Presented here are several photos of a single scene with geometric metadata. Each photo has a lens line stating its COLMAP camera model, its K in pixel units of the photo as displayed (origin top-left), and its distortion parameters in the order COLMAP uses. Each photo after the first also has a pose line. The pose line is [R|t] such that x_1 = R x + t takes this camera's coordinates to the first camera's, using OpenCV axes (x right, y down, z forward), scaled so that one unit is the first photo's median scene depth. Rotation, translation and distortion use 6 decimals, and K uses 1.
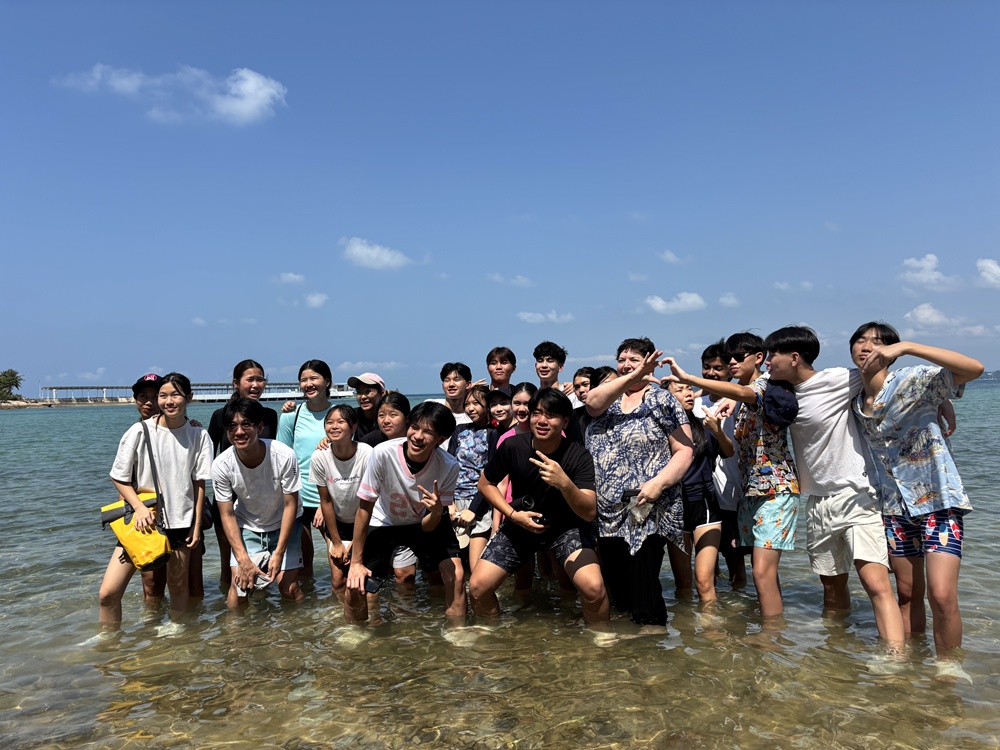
lens RADIAL K [[756.5, 0, 494.7], [0, 756.5, 394.5], [0, 0, 1]] dist [0.037722, -0.026319]
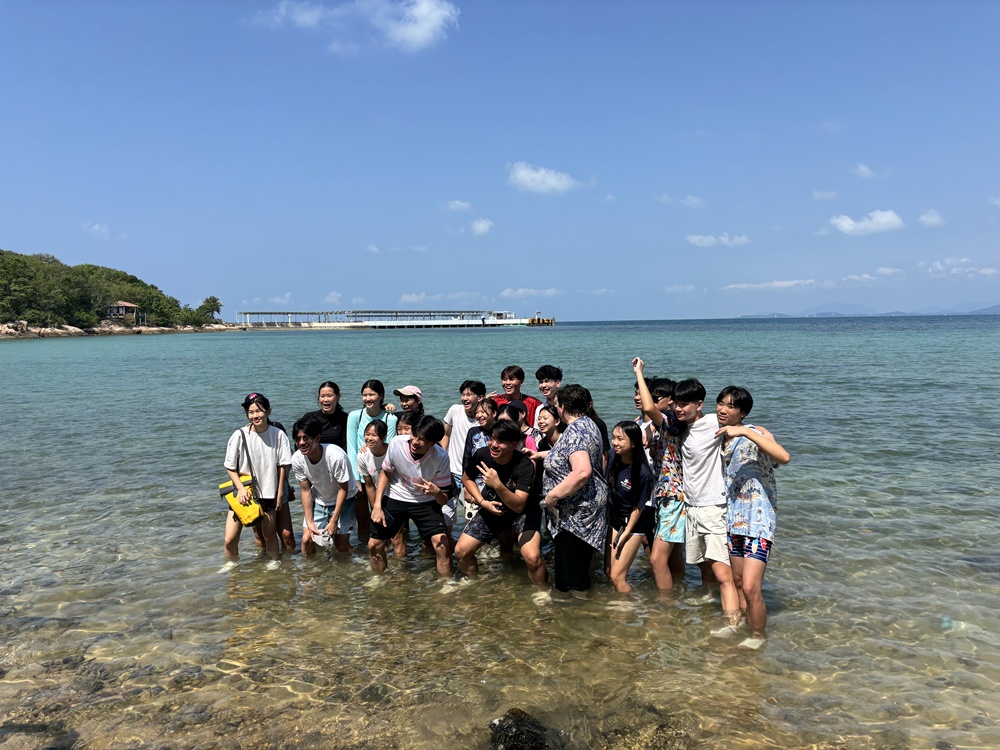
lens RADIAL K [[756.5, 0, 496.9], [0, 756.5, 377.3], [0, 0, 1]] dist [0.037722, -0.026319]
pose [[0.978323, 0.025318, -0.205532, 0.330960], [-0.010226, 0.997194, 0.074164, -0.182514], [0.206833, -0.070454, 0.975836, -0.356221]]
